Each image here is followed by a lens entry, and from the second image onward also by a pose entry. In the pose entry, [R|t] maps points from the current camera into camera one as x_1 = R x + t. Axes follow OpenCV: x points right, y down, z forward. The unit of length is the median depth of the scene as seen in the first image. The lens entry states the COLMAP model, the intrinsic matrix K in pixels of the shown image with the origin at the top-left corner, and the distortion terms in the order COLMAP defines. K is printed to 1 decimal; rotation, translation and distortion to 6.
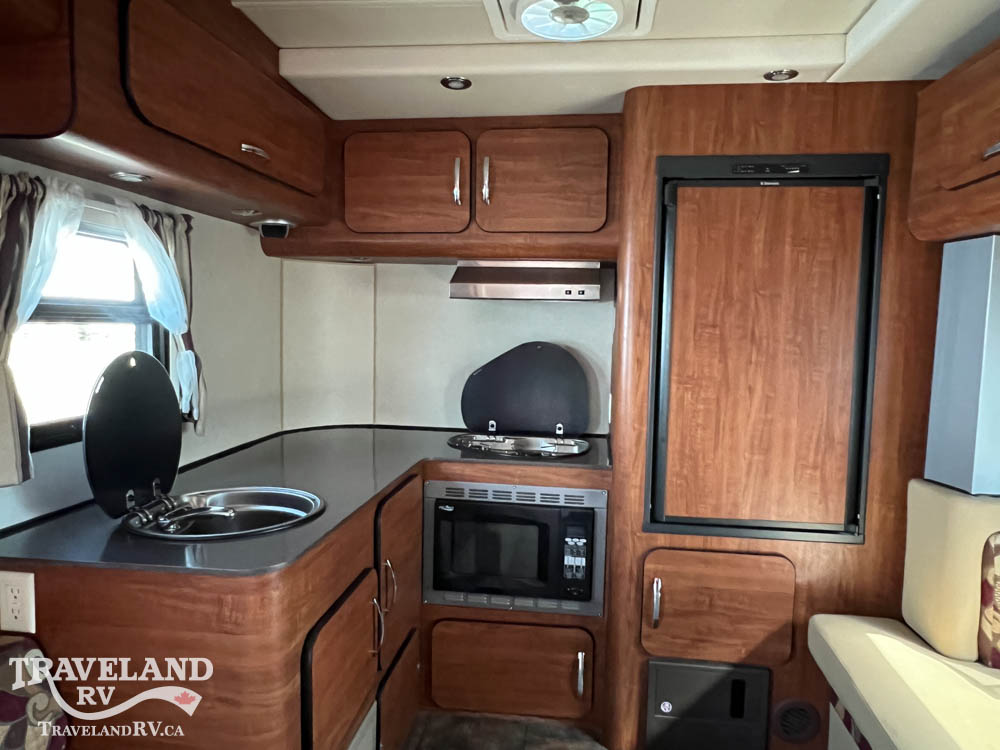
lens RADIAL K [[682.6, 0, 503.7], [0, 682.6, 379.5], [0, 0, 1]] dist [-0.003049, 0.000562]
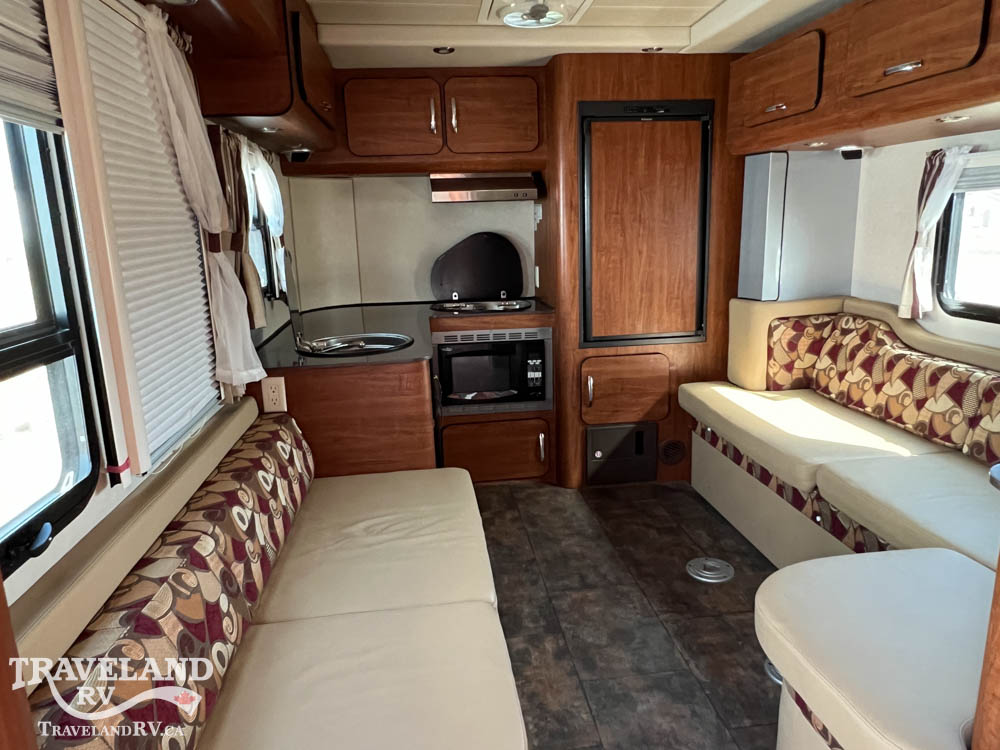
lens RADIAL K [[682.6, 0, 503.7], [0, 682.6, 379.5], [0, 0, 1]] dist [-0.003049, 0.000562]
pose [[0.967898, -0.104603, 0.228541, -0.342745], [0.070937, 0.986005, 0.150868, 0.043870], [-0.241124, -0.129813, 0.961773, -0.500465]]
